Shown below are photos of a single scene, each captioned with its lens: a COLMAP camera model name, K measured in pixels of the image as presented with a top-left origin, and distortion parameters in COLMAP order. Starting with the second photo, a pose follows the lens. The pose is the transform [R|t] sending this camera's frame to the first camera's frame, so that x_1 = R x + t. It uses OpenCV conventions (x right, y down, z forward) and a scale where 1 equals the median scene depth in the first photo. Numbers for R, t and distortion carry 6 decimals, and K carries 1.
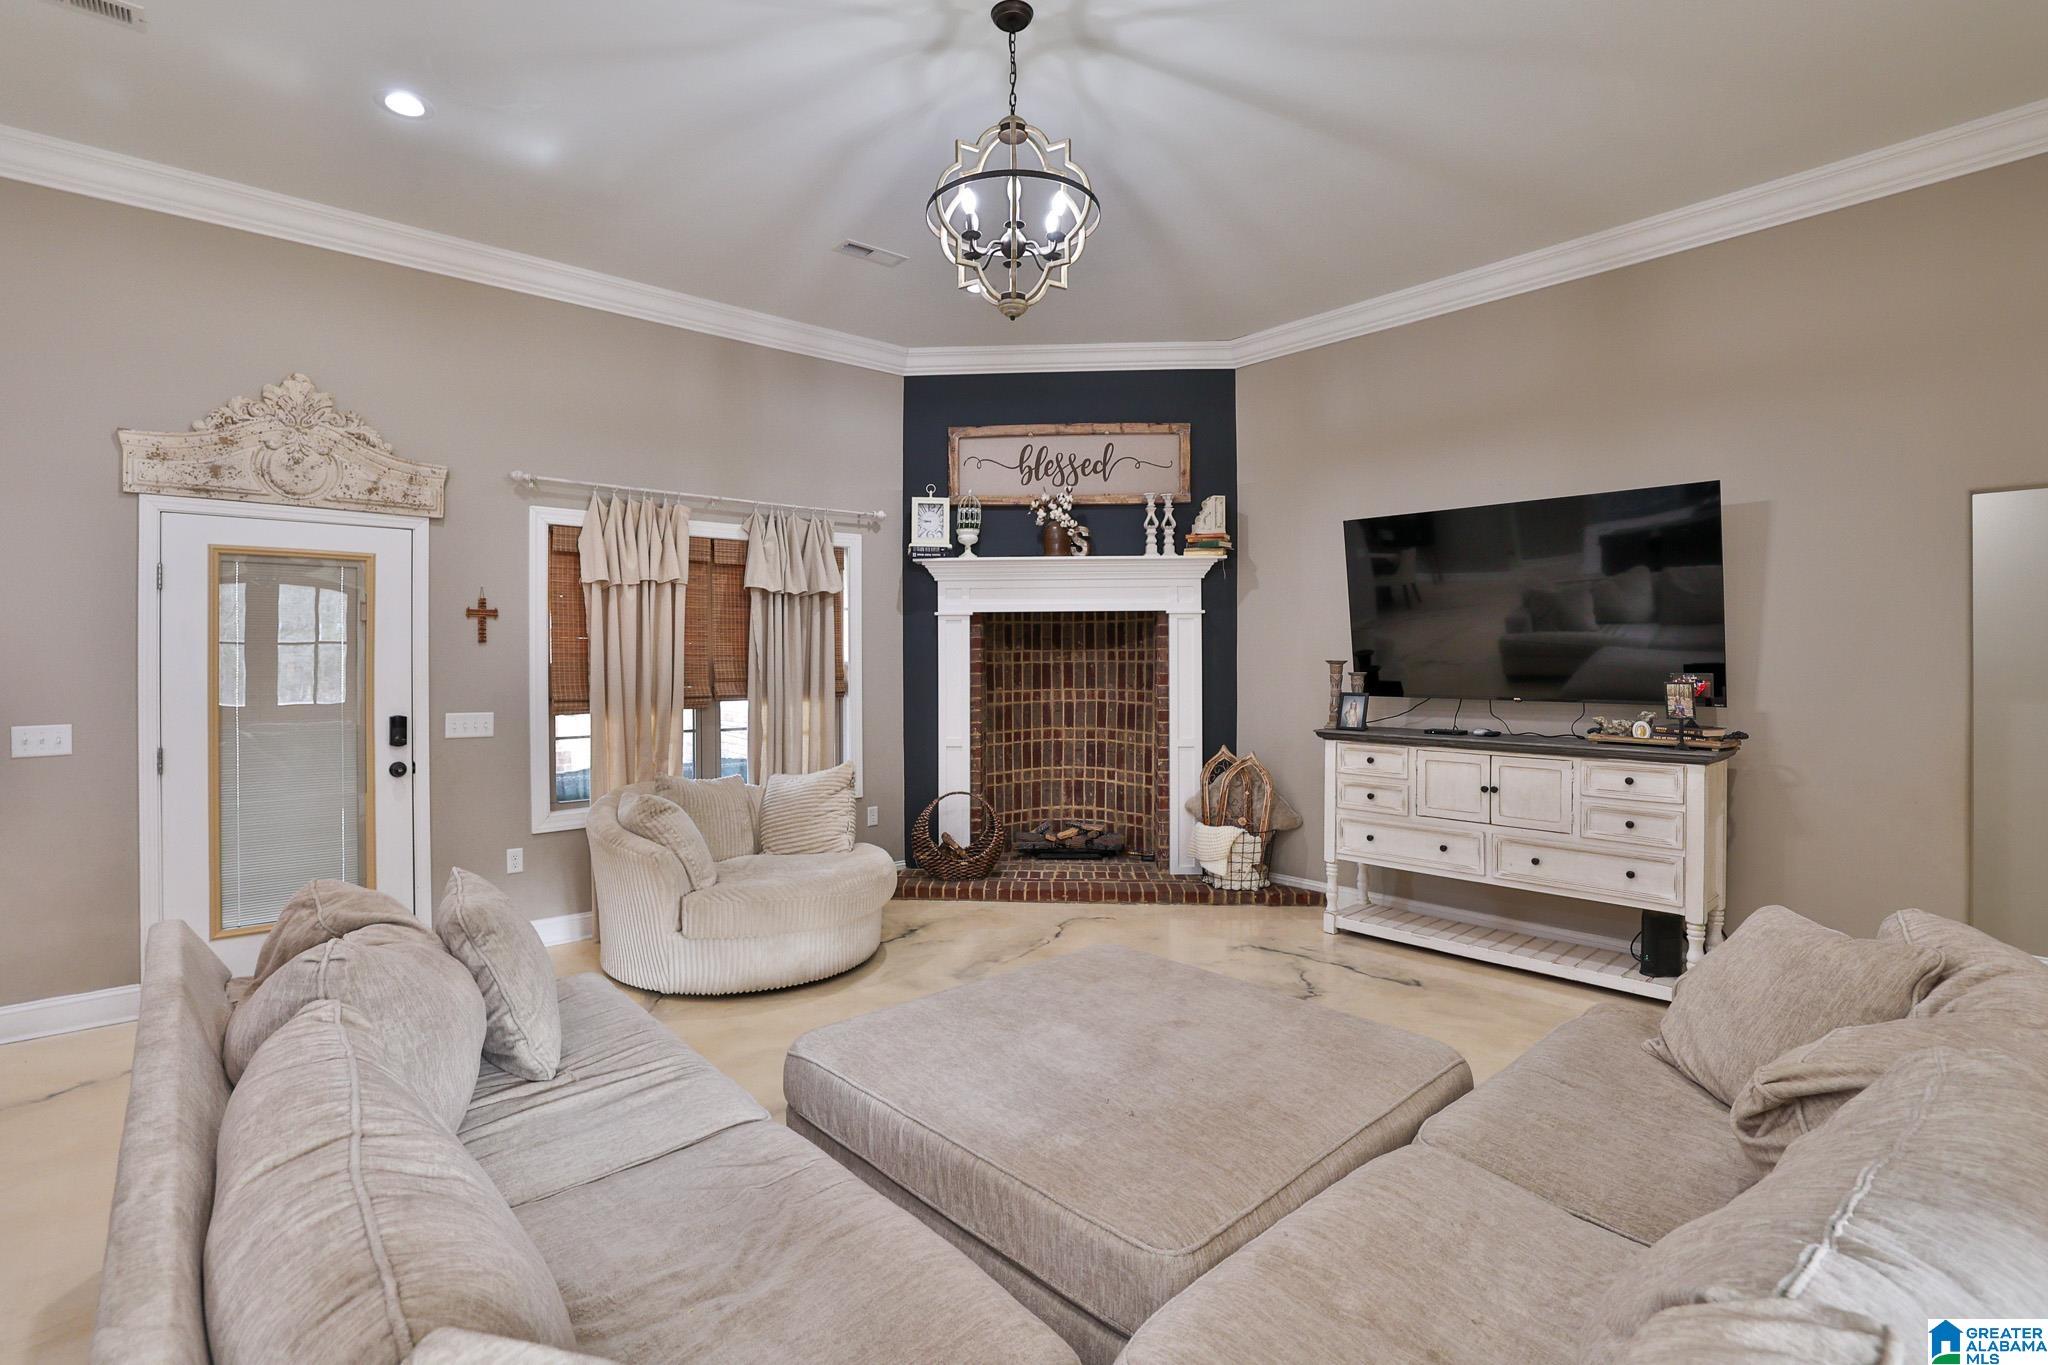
lens RADIAL K [[938.7, 0, 985.2], [0, 938.7, 660.0], [0, 0, 1]] dist [-0.047741, 0.016348]
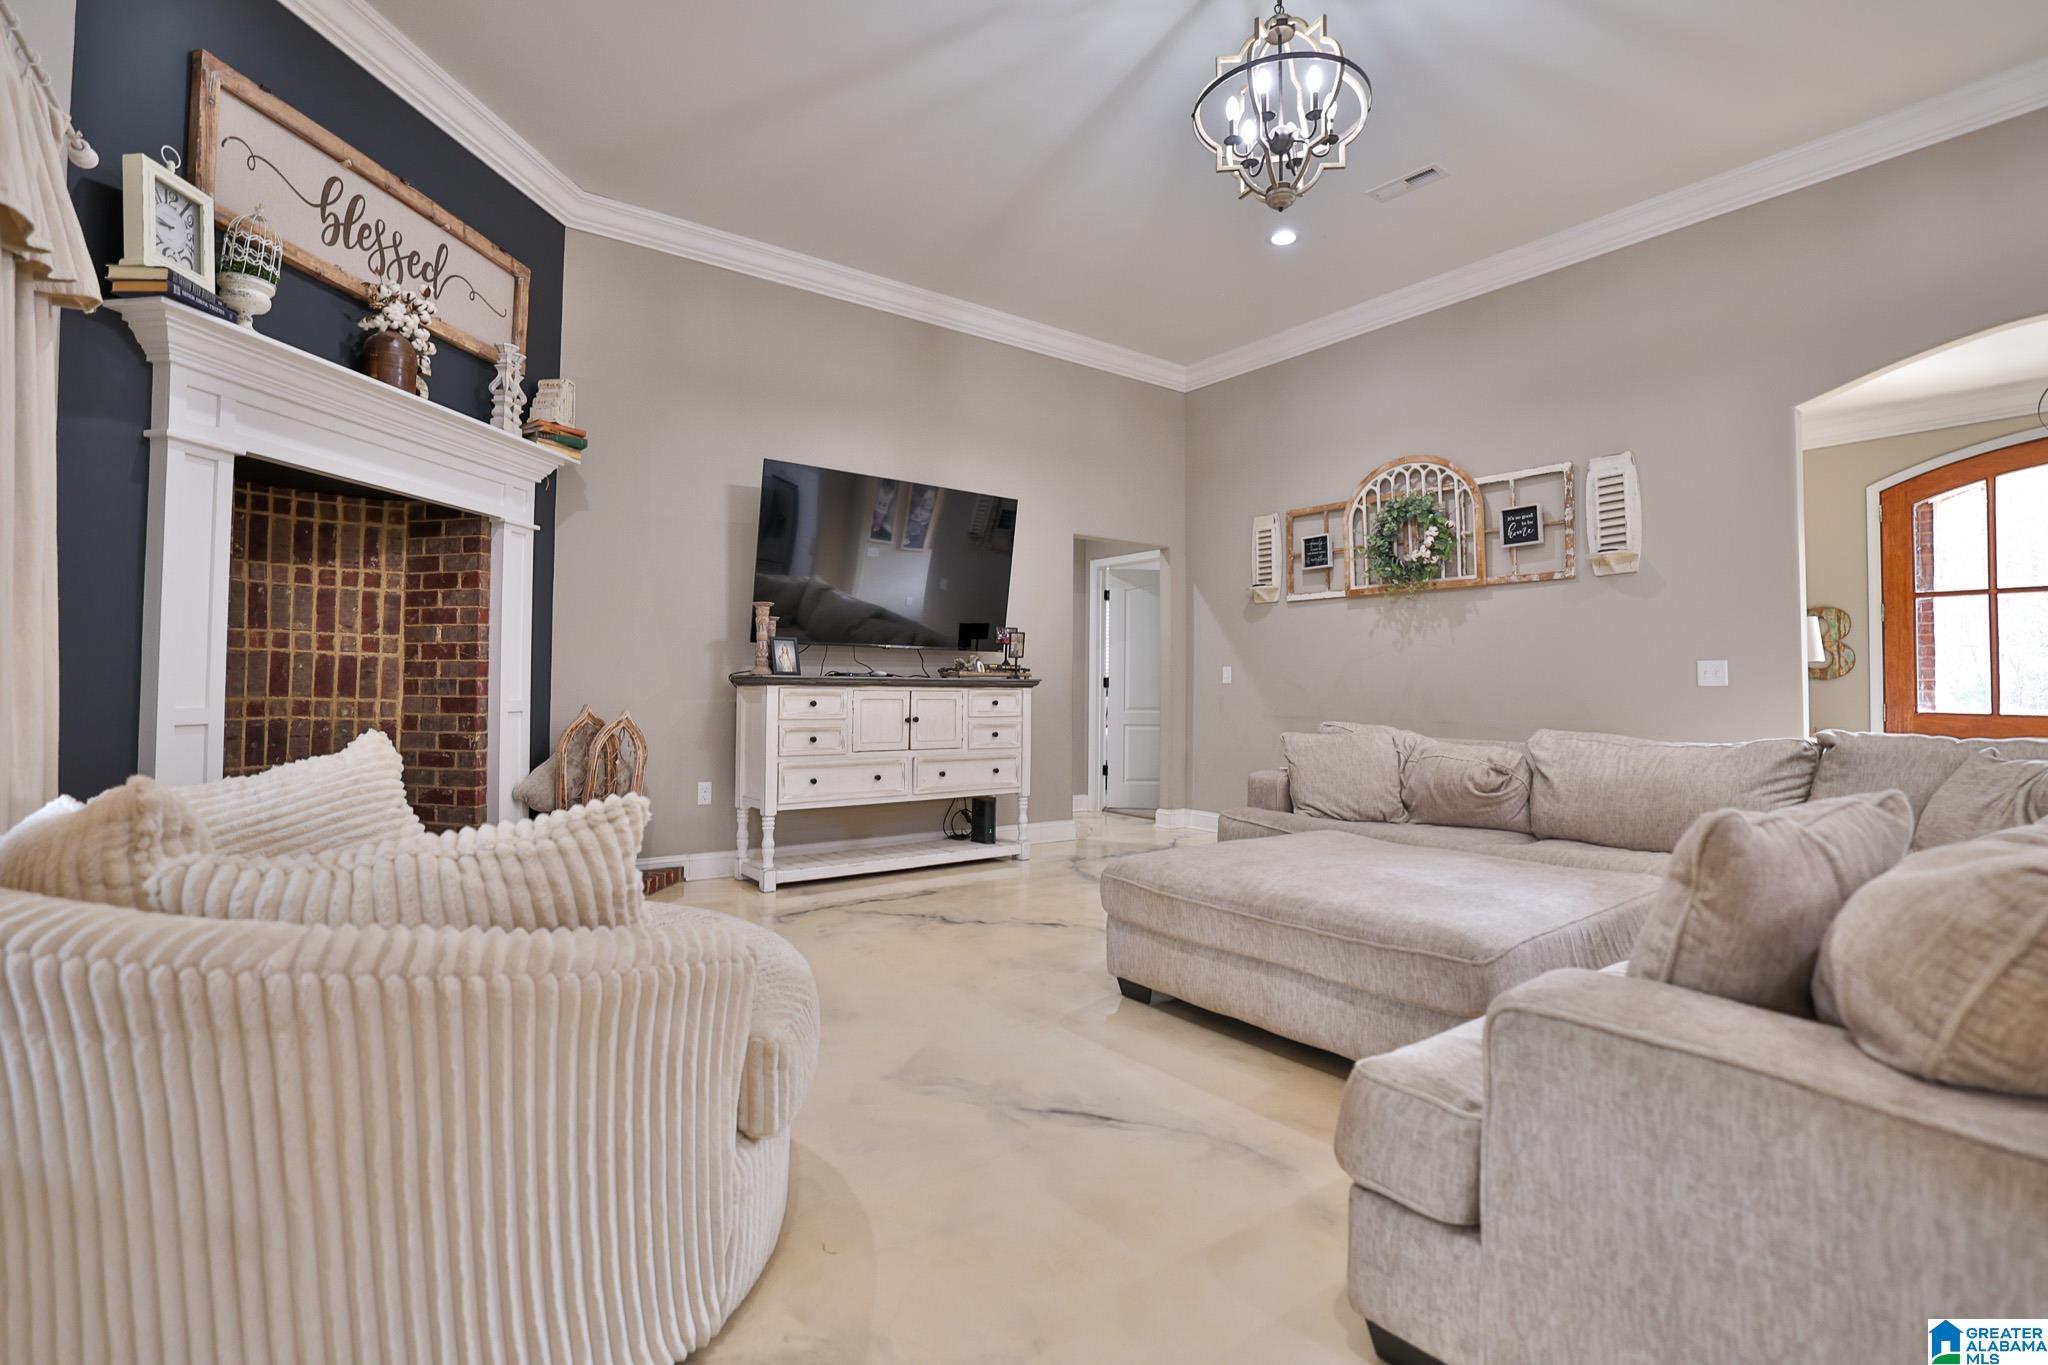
lens RADIAL K [[938.7, 0, 988.0], [0, 938.7, 657.4], [0, 0, 1]] dist [-0.047741, 0.016348]
pose [[0.089609, 0.033968, 0.995398, -0.456414], [-0.006954, 0.999415, -0.033479, 0.071847], [-0.995953, -0.003922, 0.089793, 0.572922]]
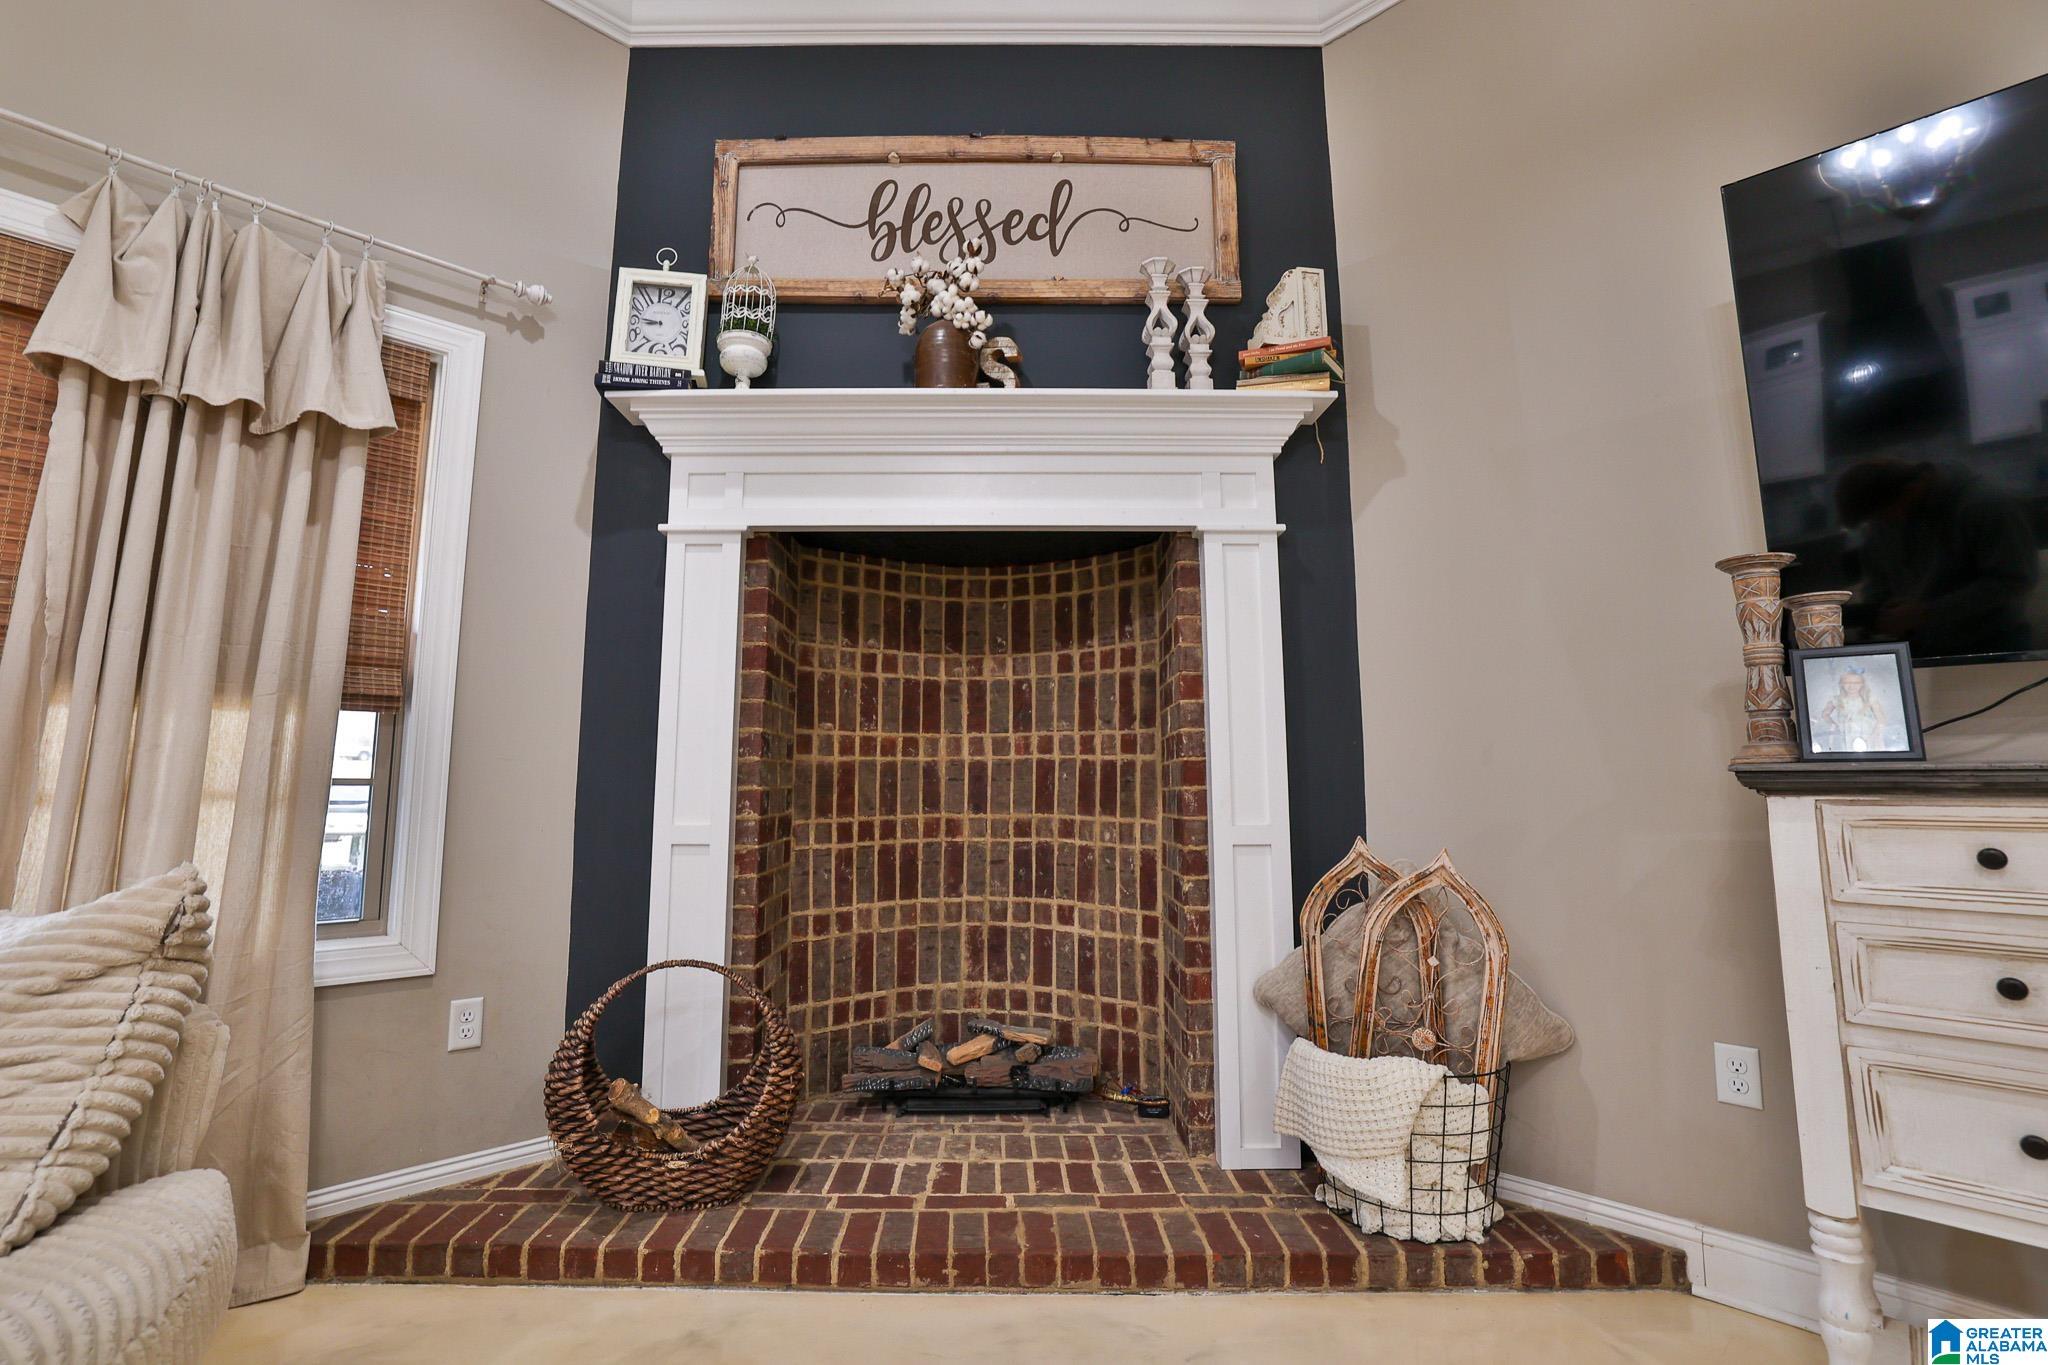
lens RADIAL K [[938.7, 0, 987.7], [0, 938.7, 660.0], [0, 0, 1]] dist [-0.047741, 0.016348]
pose [[0.997060, 0.016750, 0.074767, 0.065326], [-0.005958, 0.989806, -0.142298, 0.070580], [-0.076388, 0.141435, 0.986996, 0.585699]]
